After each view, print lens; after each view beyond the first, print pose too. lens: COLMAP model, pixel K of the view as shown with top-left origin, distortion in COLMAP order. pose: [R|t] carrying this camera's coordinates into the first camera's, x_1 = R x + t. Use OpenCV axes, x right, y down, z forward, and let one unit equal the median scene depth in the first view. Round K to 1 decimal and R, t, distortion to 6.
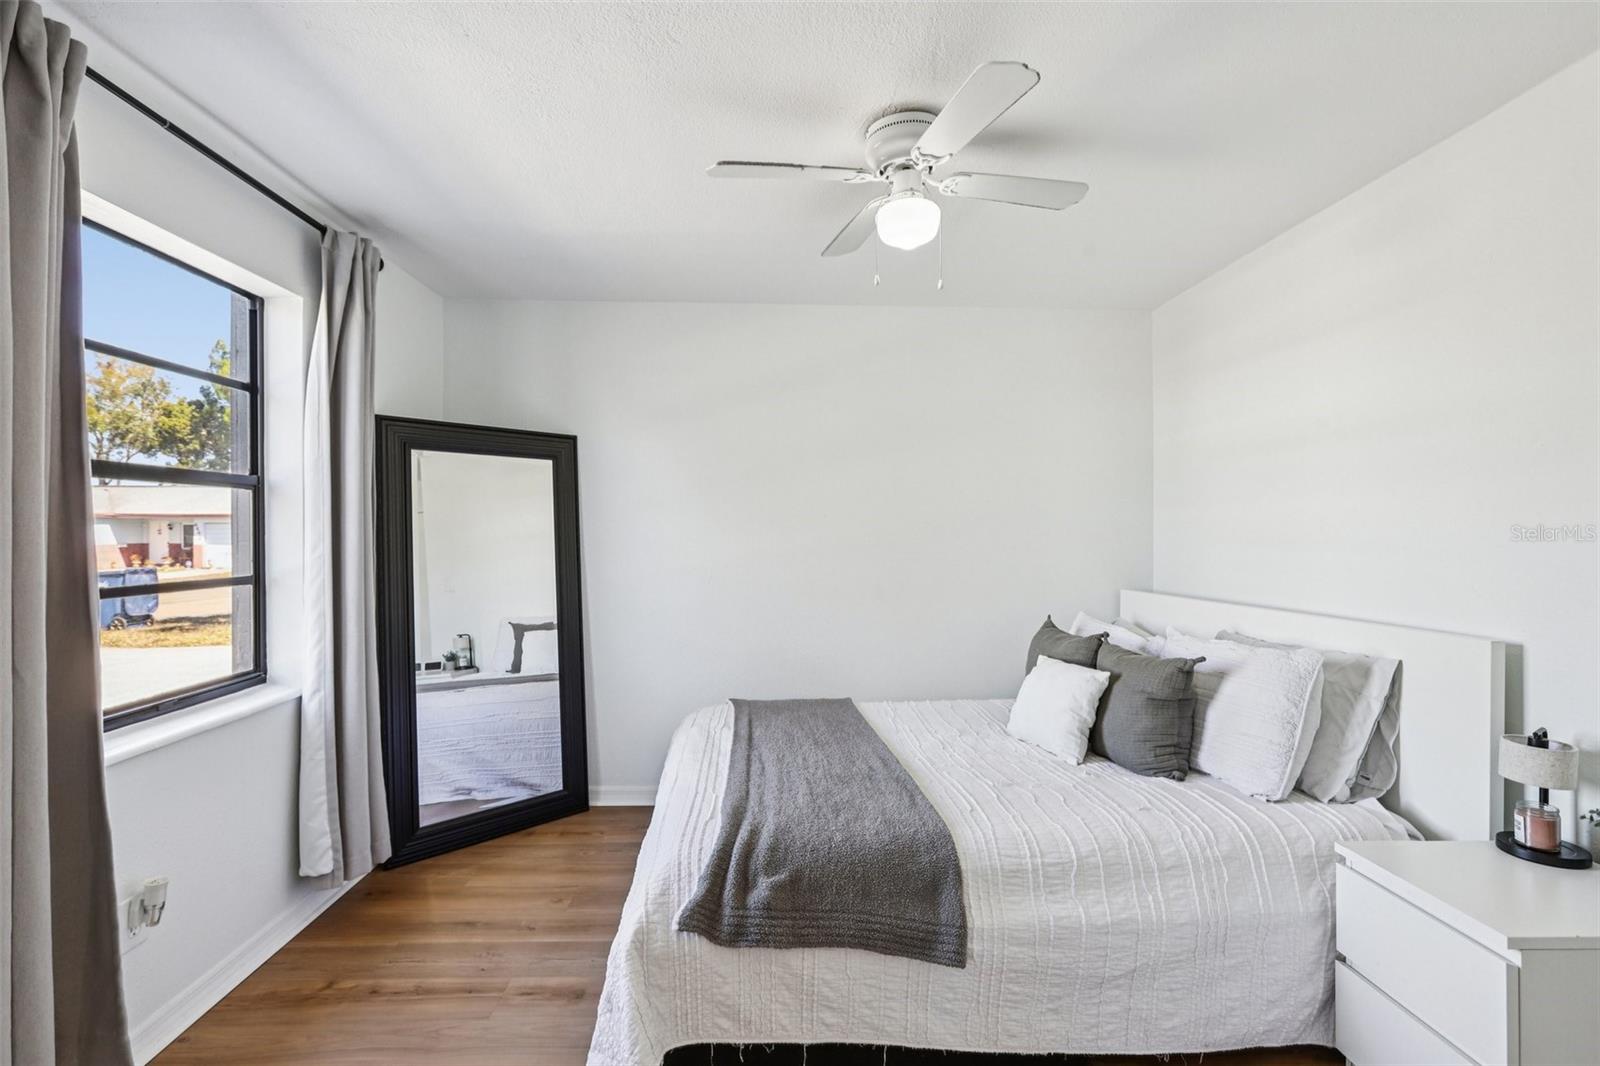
lens RADIAL K [[718.3, 0, 788.2], [0, 718.3, 532.1], [0, 0, 1]] dist [-0.012066, -0.000161]
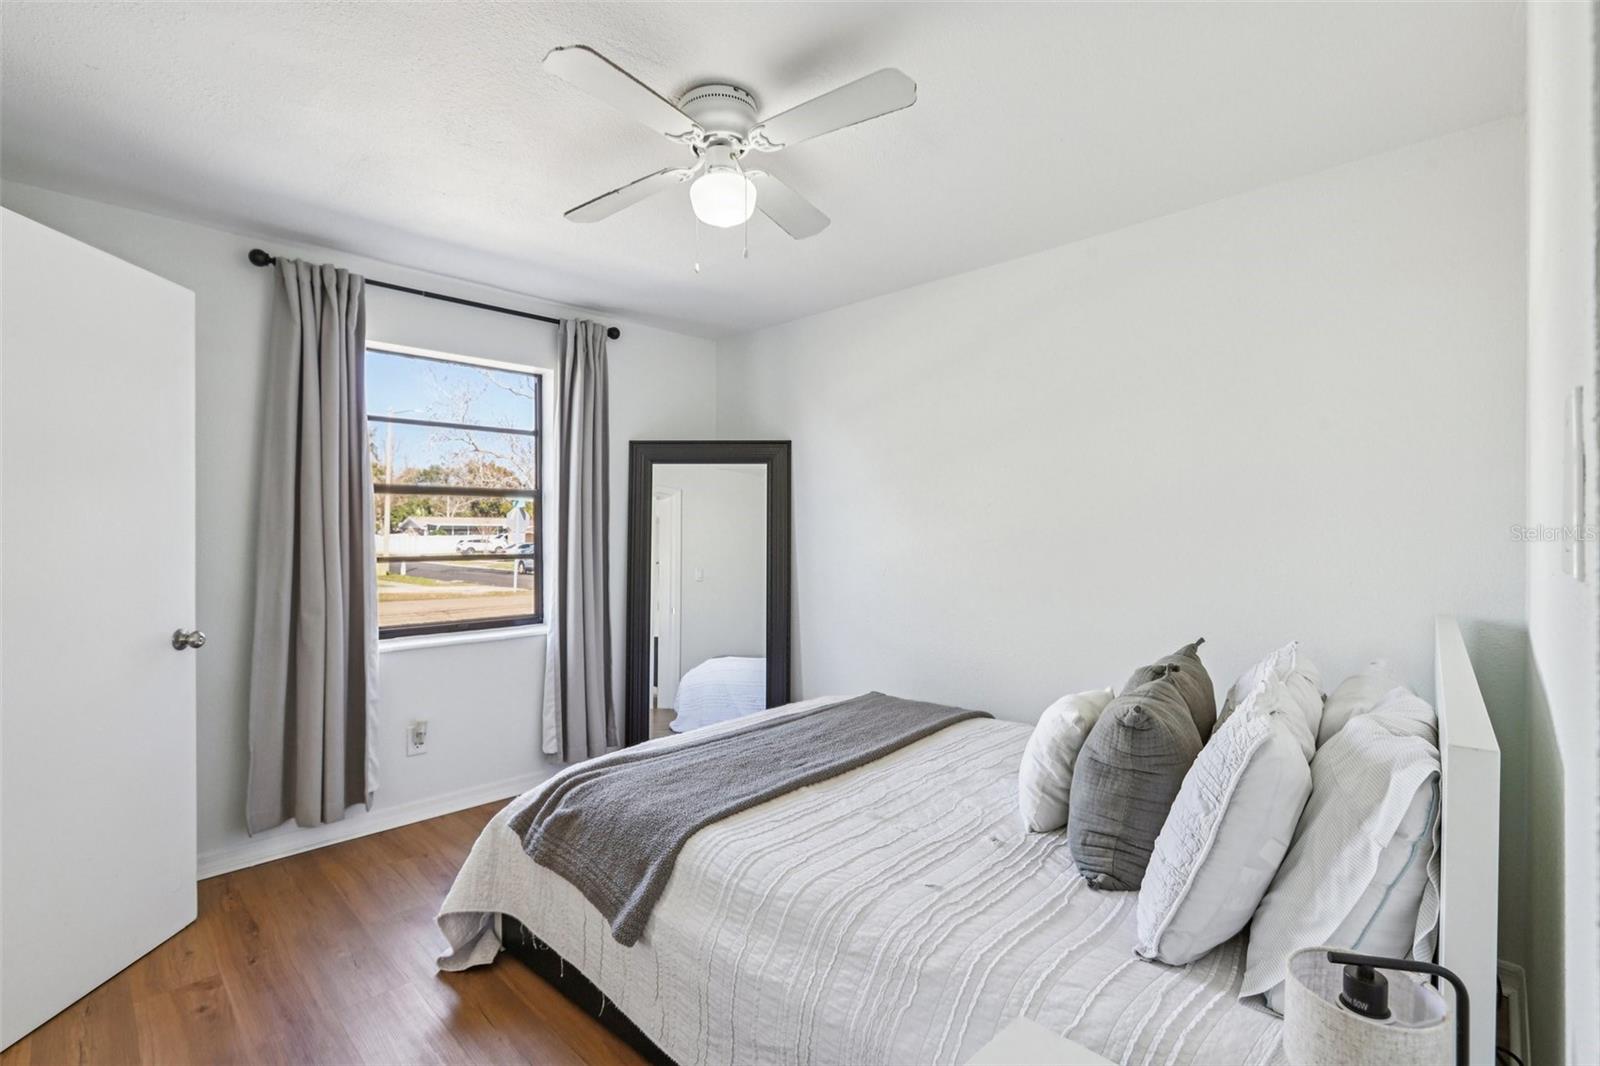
lens RADIAL K [[718.3, 0, 788.2], [0, 718.3, 532.1], [0, 0, 1]] dist [-0.012066, -0.000161]
pose [[0.689317, -0.004104, -0.724449, 0.805637], [0.001242, 0.999989, -0.004482, 0.023616], [0.724459, 0.002190, 0.689314, 0.335239]]
